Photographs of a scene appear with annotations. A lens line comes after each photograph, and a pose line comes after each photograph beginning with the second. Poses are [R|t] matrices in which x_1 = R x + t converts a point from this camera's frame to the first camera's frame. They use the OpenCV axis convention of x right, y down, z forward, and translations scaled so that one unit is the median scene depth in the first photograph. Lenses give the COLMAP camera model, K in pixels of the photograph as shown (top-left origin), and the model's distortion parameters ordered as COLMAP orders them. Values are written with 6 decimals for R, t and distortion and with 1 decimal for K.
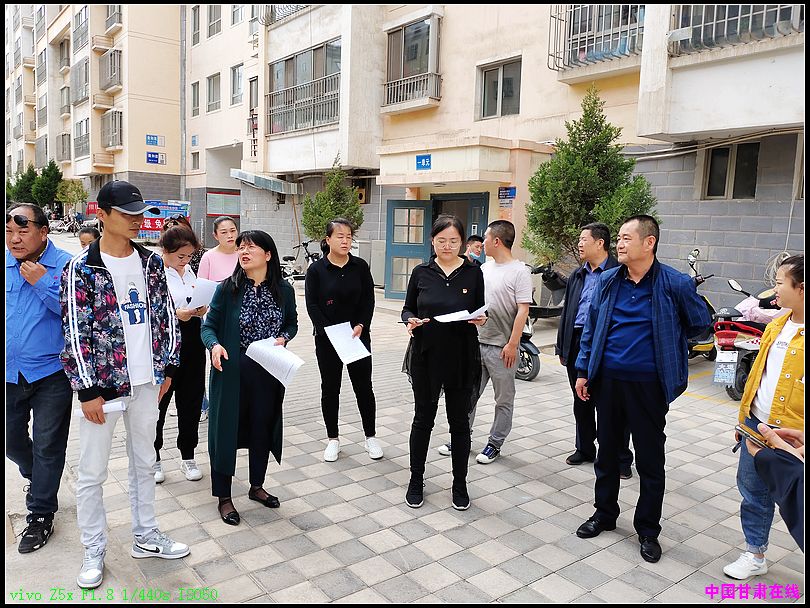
lens RADIAL K [[649.0, 0, 405.6], [0, 649.0, 302.0], [0, 0, 1]] dist [0.012152, -0.013494]
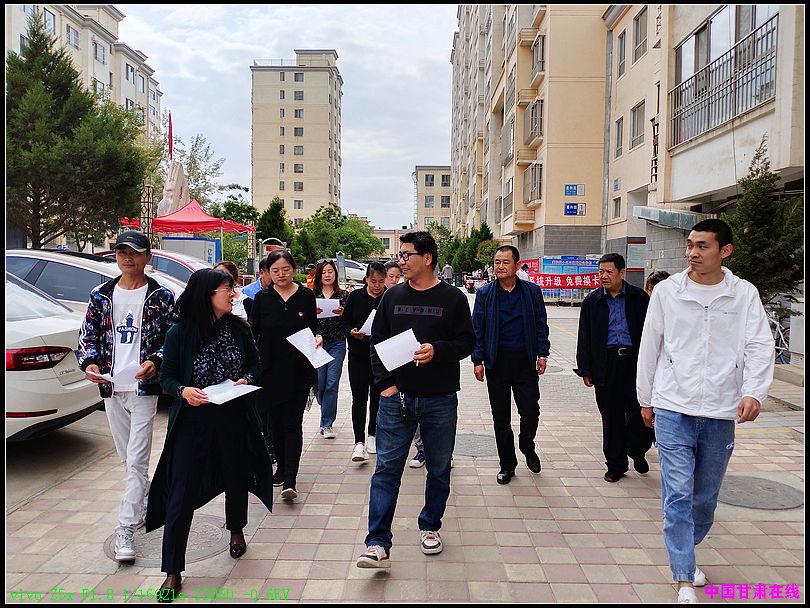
lens RADIAL K [[649.0, 0, 406.2], [0, 649.0, 309.3], [0, 0, 1]] dist [0.012152, -0.013494]
pose [[0.775089, 0.002763, -0.631847, 0.005525], [-0.053445, 0.996693, -0.061204, -0.014806], [0.629588, 0.081208, 0.772673, 0.167181]]
